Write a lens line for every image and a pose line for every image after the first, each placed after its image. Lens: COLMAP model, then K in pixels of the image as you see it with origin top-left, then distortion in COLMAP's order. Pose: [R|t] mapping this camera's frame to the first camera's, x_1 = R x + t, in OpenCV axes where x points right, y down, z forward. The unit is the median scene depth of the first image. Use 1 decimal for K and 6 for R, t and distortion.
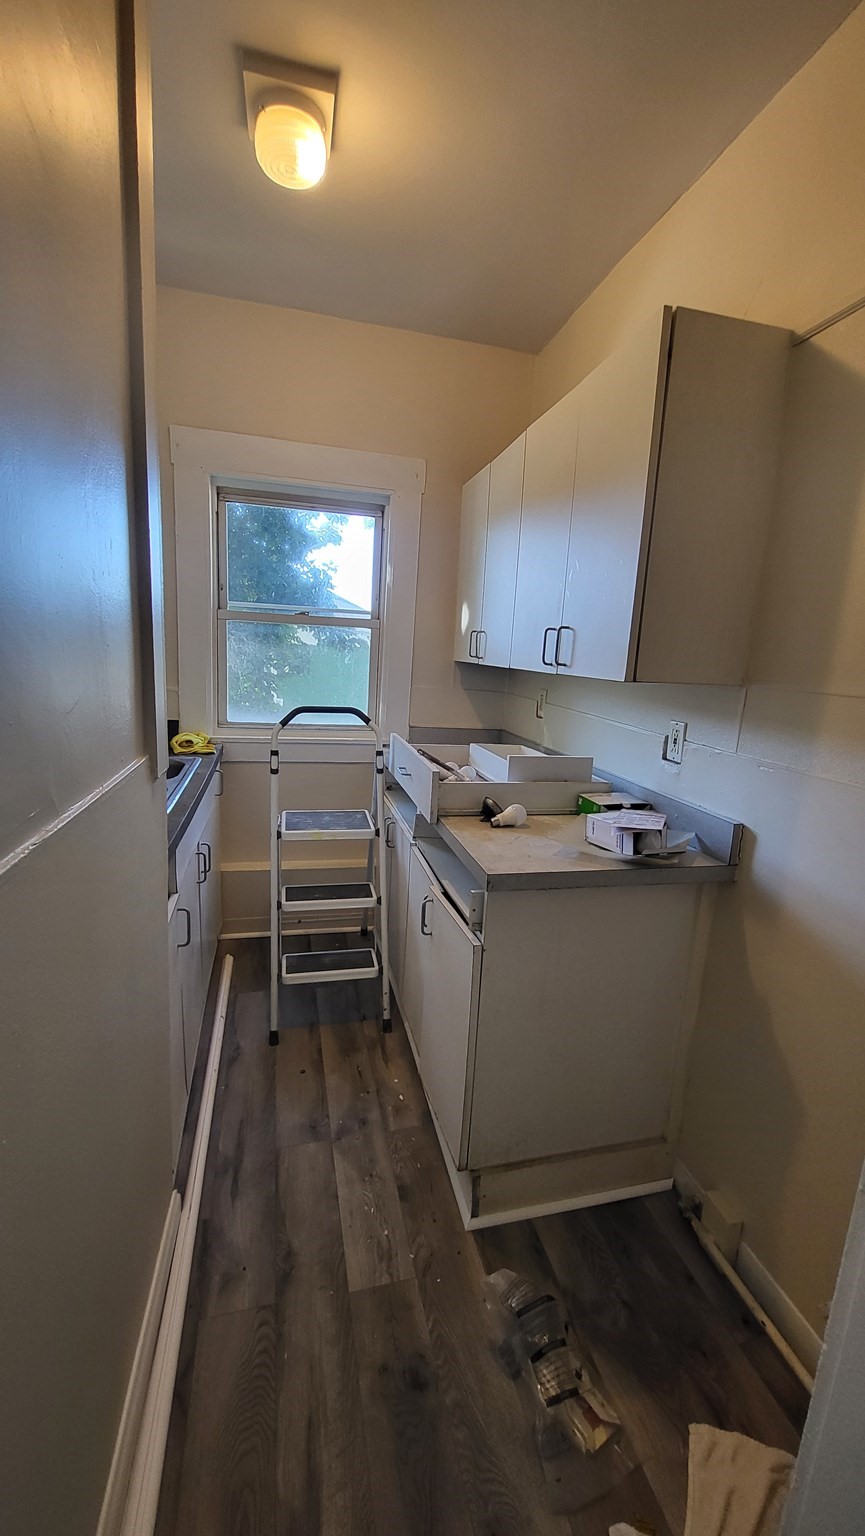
lens RADIAL K [[608.1, 0, 436.4], [0, 608.1, 772.6], [0, 0, 1]] dist [-0.000098, 0.000345]
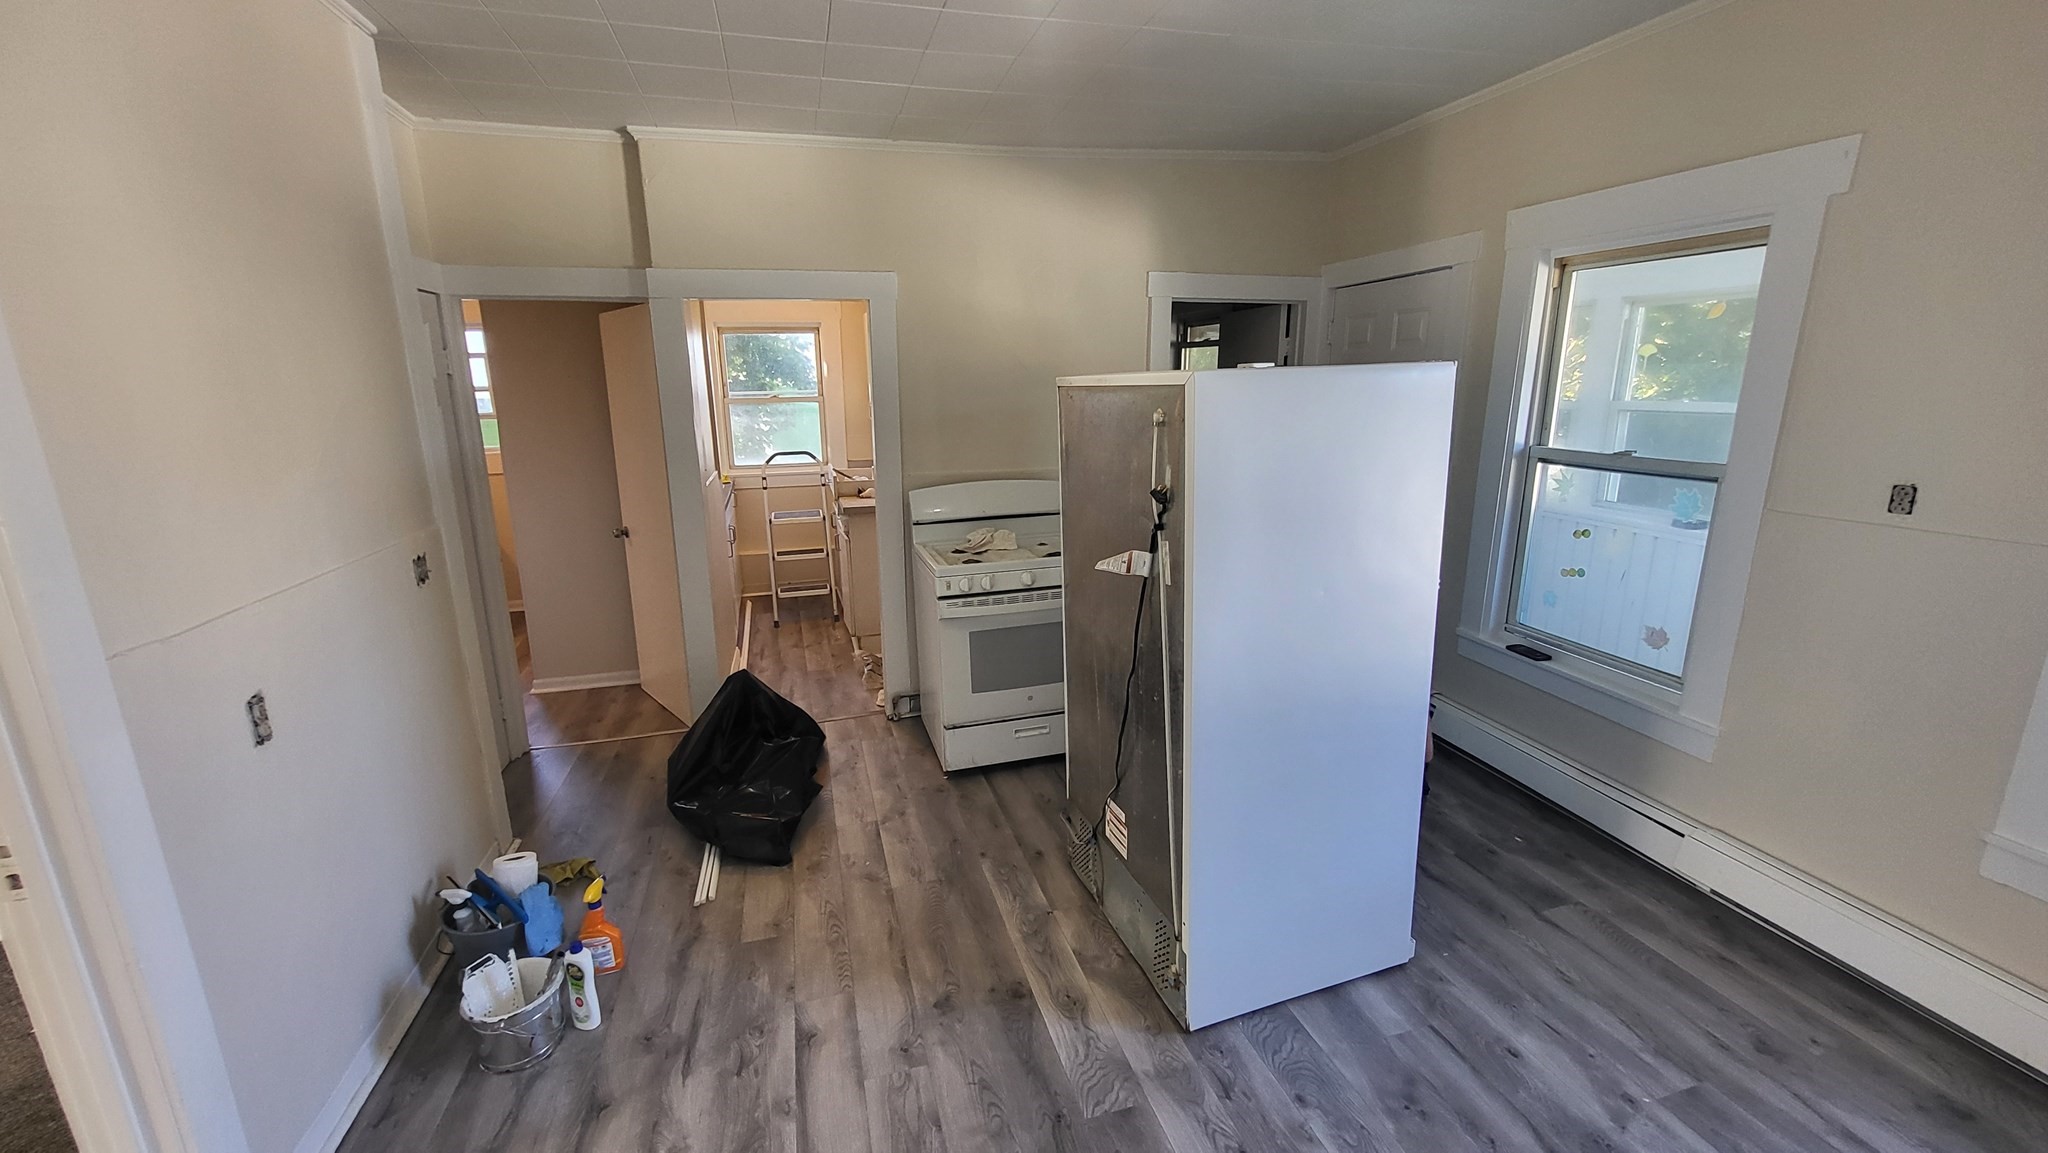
lens RADIAL K [[810.8, 0, 1024.6], [0, 810.8, 578.2], [0, 0, 1]] dist [-0.000098, 0.000345]
pose [[0.996841, -0.075932, 0.023277, 0.439073], [0.074596, 0.995767, 0.053692, 0.193645], [-0.027256, -0.051786, 0.998286, -1.484185]]
